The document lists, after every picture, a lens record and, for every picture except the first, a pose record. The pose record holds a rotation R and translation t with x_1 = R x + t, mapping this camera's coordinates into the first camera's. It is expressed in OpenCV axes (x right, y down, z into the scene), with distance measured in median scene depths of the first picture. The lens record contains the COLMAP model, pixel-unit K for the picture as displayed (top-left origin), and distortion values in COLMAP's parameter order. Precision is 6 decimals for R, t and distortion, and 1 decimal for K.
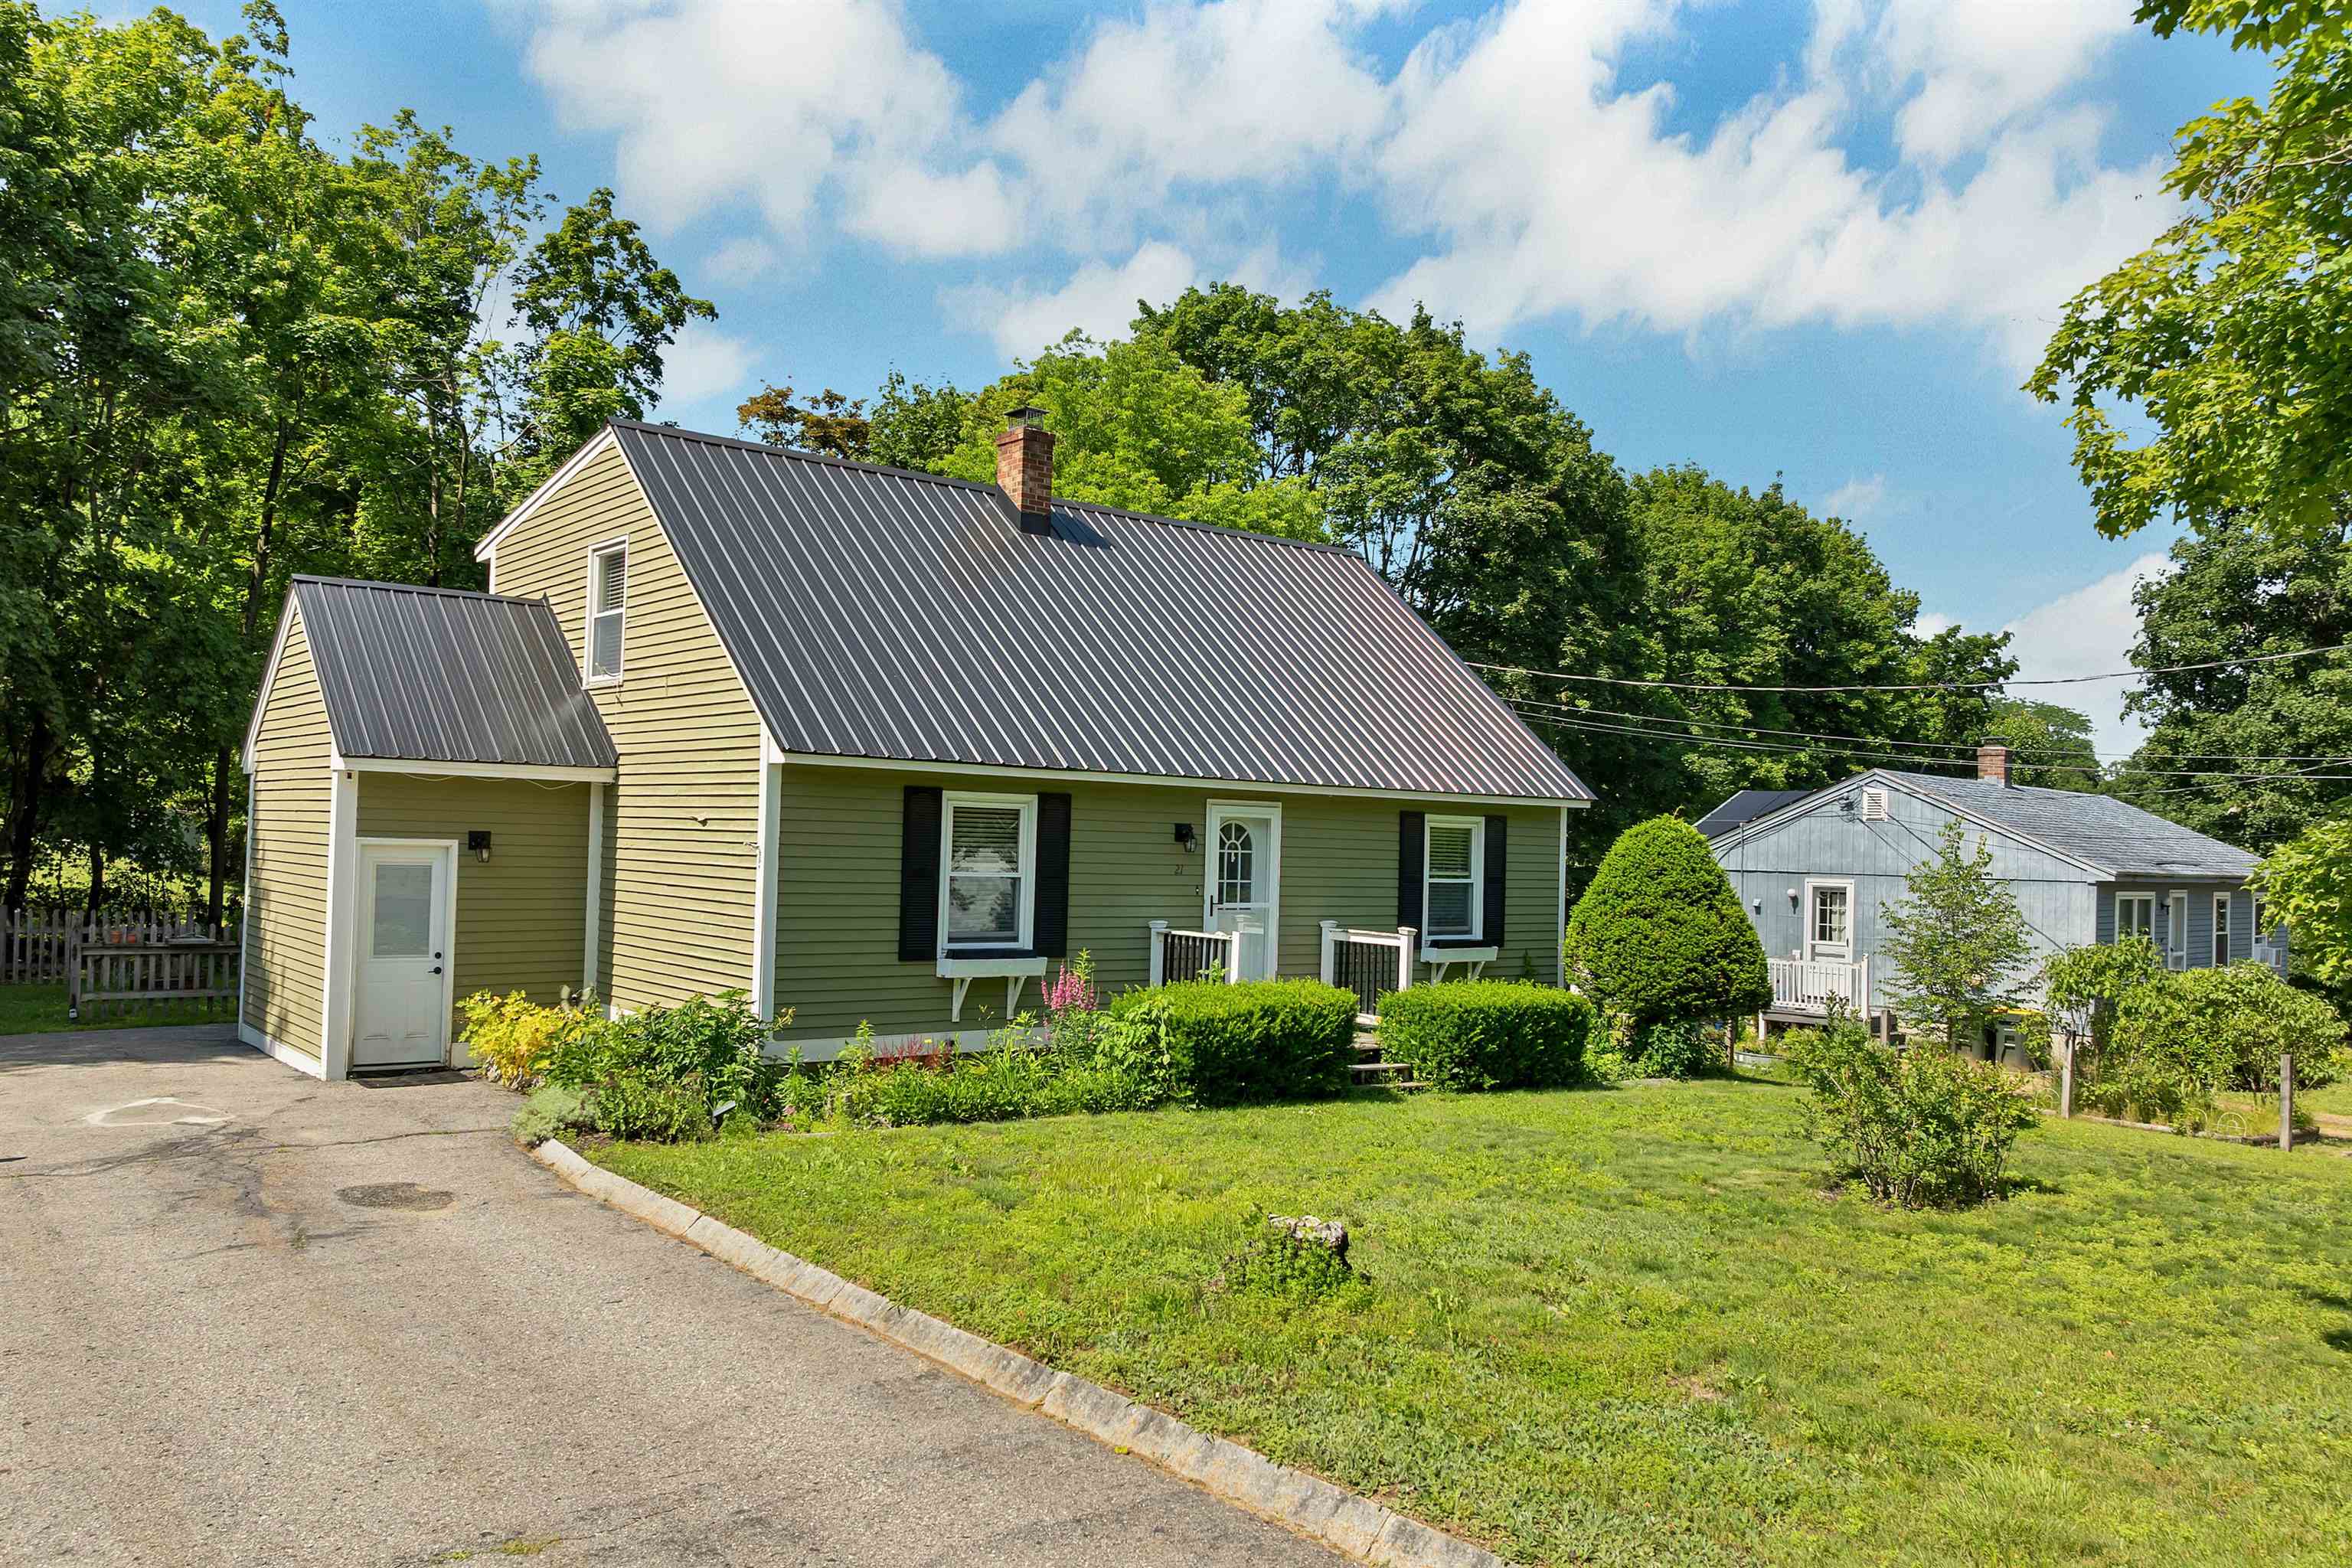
lens RADIAL K [[1689.9, 0, 1204.5], [0, 1689.9, 782.5], [0, 0, 1]] dist [-0.032068, -0.003778]
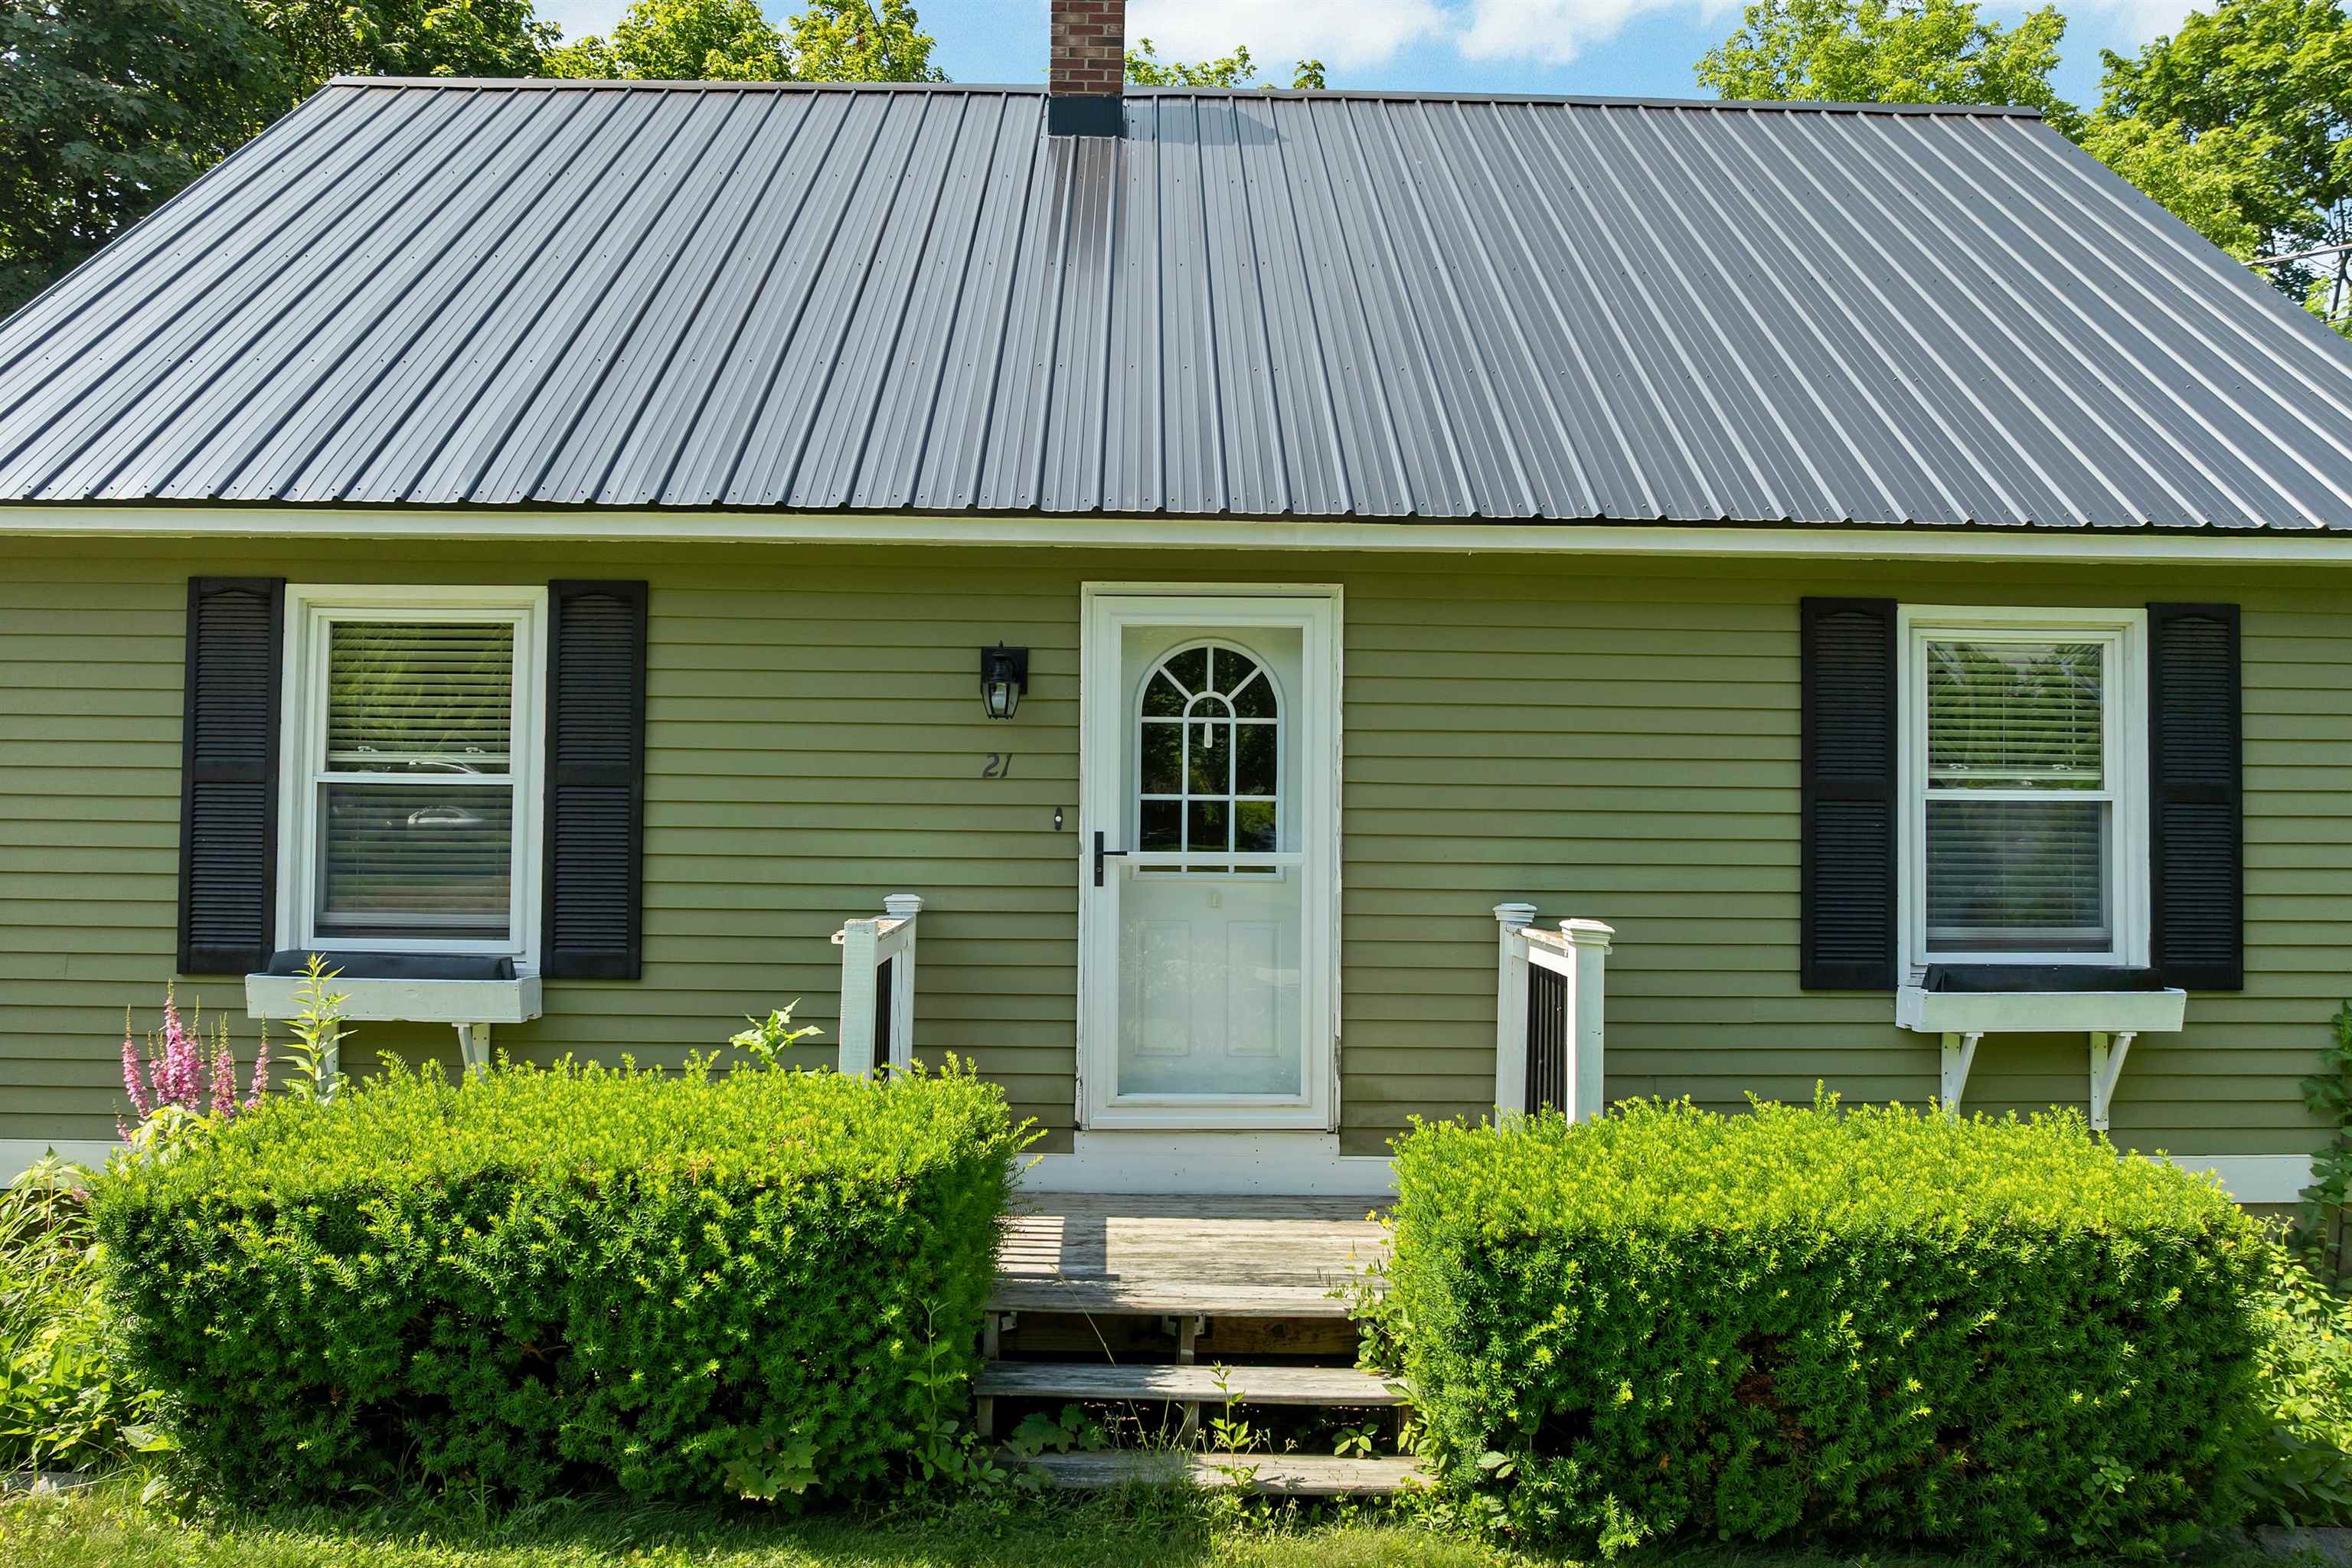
lens RADIAL K [[1689.9, 0, 1204.5], [0, 1689.9, 782.5], [0, 0, 1]] dist [-0.032068, -0.003778]
pose [[0.788791, -0.040794, -0.613306, 0.250926], [0.036434, 0.999144, -0.019599, 0.062198], [0.613581, -0.006886, 0.789602, 0.692652]]
